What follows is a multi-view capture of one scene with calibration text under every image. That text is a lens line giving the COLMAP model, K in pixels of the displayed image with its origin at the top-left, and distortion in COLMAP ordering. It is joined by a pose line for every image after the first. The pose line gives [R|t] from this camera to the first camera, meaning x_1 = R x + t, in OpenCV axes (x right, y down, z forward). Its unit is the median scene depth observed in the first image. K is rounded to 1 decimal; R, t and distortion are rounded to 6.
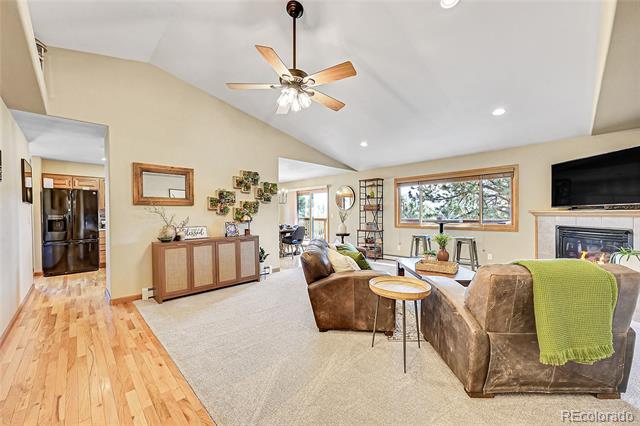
lens RADIAL K [[251.5, 0, 323.3], [0, 251.5, 214.9], [0, 0, 1]] dist [-0.001765, 0.000111]
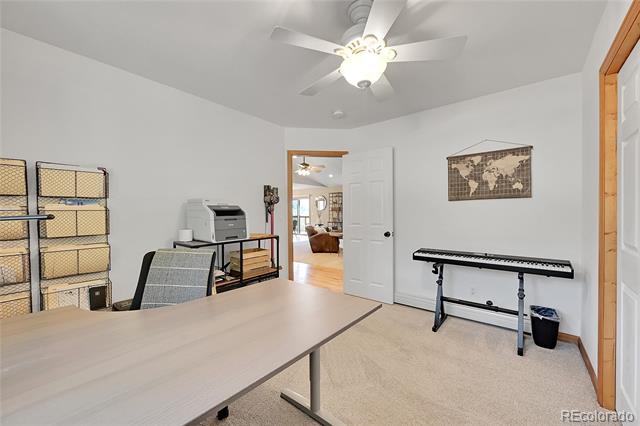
lens RADIAL K [[251.5, 0, 323.3], [0, 251.5, 214.9], [0, 0, 1]] dist [-0.001765, 0.000111]
pose [[0.994750, 0.001259, 0.102323, -0.111978], [-0.001424, 0.999998, 0.001547, 0.012581], [-0.102321, -0.001685, 0.994750, -1.105131]]
